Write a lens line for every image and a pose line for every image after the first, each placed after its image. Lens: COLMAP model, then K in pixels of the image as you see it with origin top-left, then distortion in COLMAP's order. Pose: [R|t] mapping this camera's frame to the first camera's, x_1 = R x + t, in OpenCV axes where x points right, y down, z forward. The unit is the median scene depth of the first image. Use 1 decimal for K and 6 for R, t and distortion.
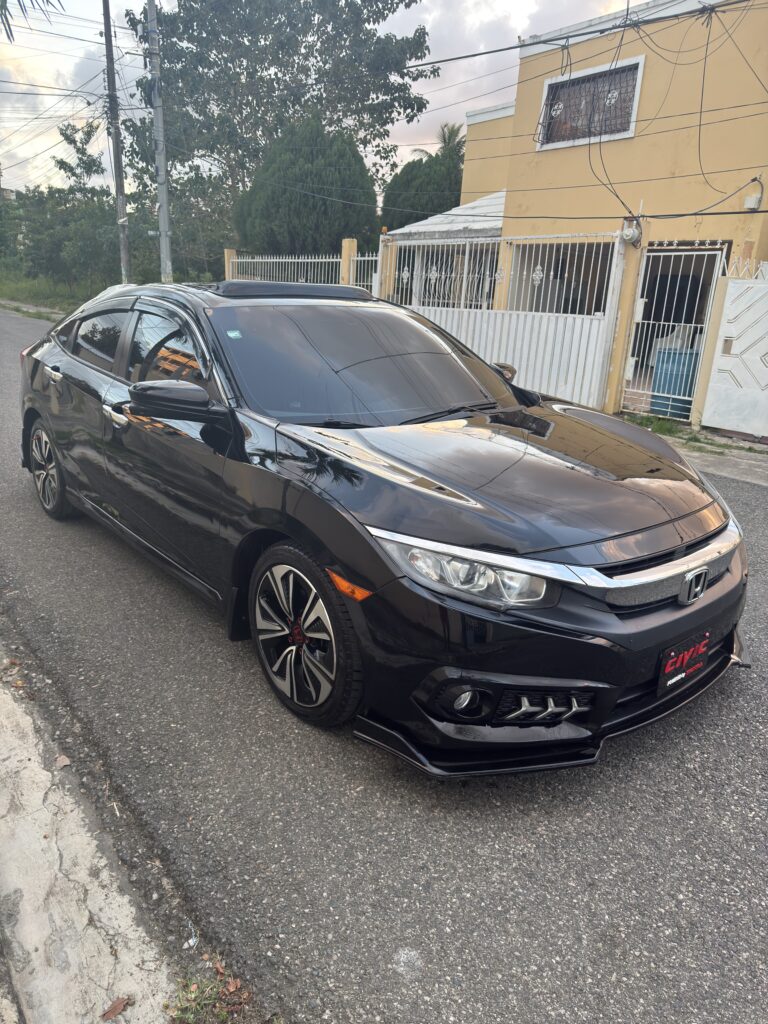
lens RADIAL K [[729.2, 0, 373.2], [0, 729.2, 510.6], [0, 0, 1]] dist [0.011639, -0.020837]
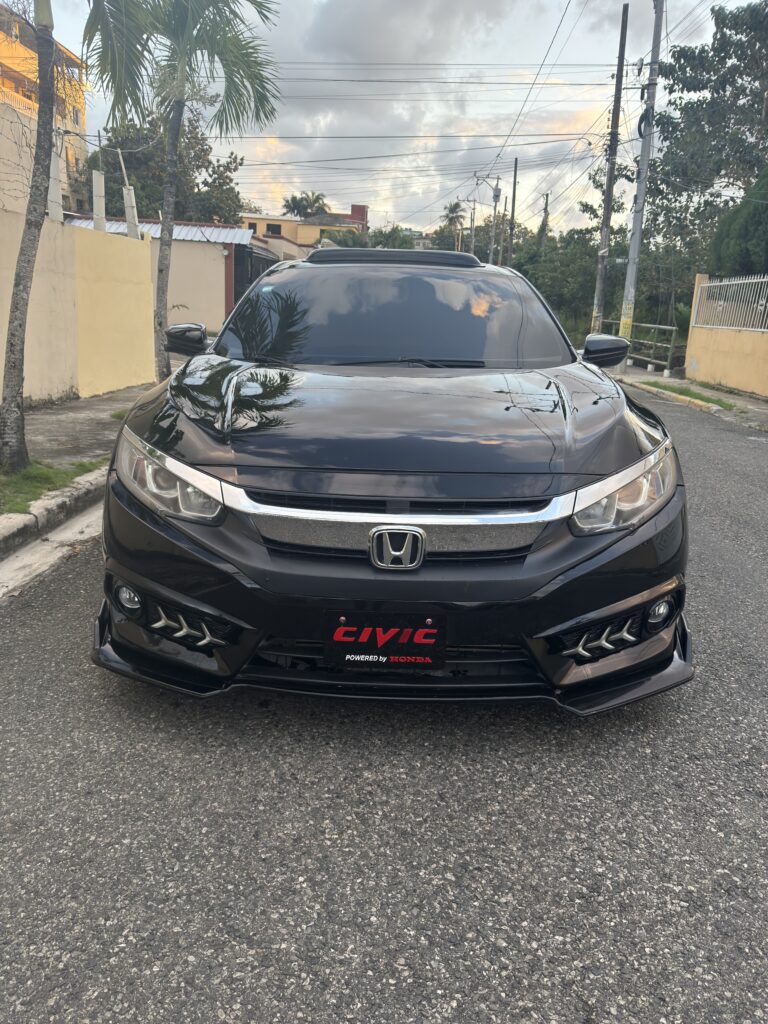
lens RADIAL K [[729.2, 0, 381.4], [0, 729.2, 506.9], [0, 0, 1]] dist [0.011639, -0.020837]
pose [[0.765720, 0.154620, -0.624312, 0.232290], [-0.191695, 0.981422, 0.007949, 0.014302], [0.613943, 0.113590, 0.781134, 0.093264]]
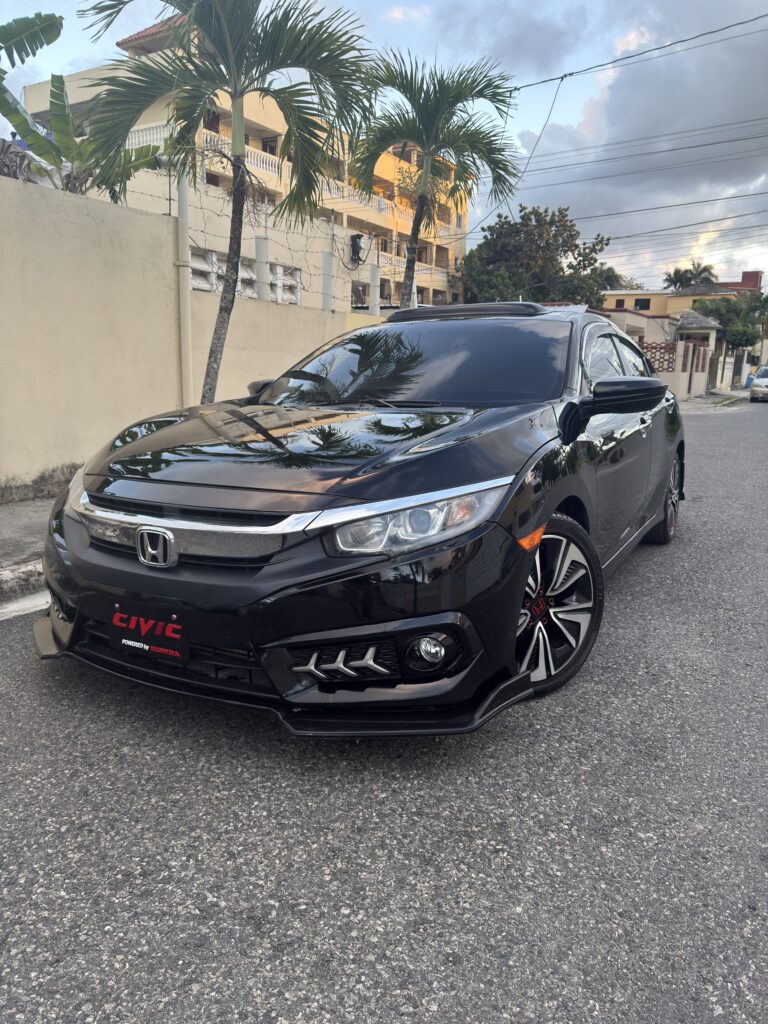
lens RADIAL K [[729.2, 0, 377.0], [0, 729.2, 509.3], [0, 0, 1]] dist [0.011639, -0.020837]
pose [[0.370623, 0.120424, -0.920943, 0.345183], [-0.256297, 0.966319, 0.023213, -0.008197], [0.892721, 0.227432, 0.389005, 0.224937]]
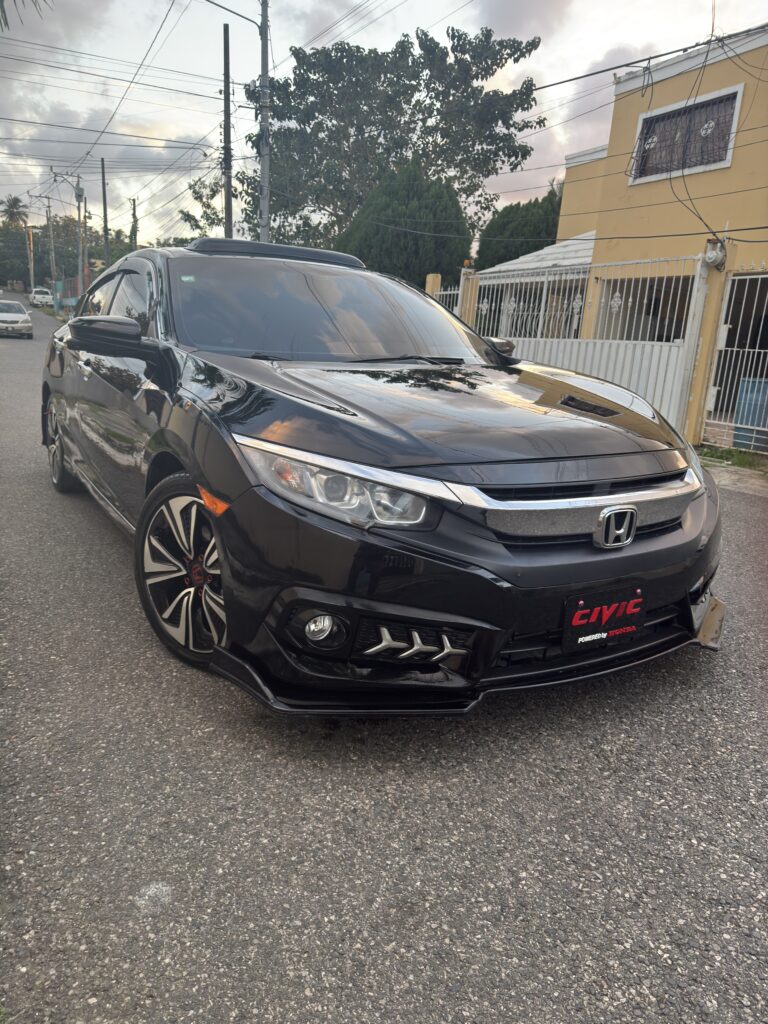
lens RADIAL K [[729.2, 0, 373.5], [0, 729.2, 510.6], [0, 0, 1]] dist [0.011639, -0.020837]
pose [[0.987993, 0.051373, -0.145708, 0.072450], [-0.061986, 0.995671, -0.069254, 0.040547], [0.141520, 0.077454, 0.986901, 0.032462]]
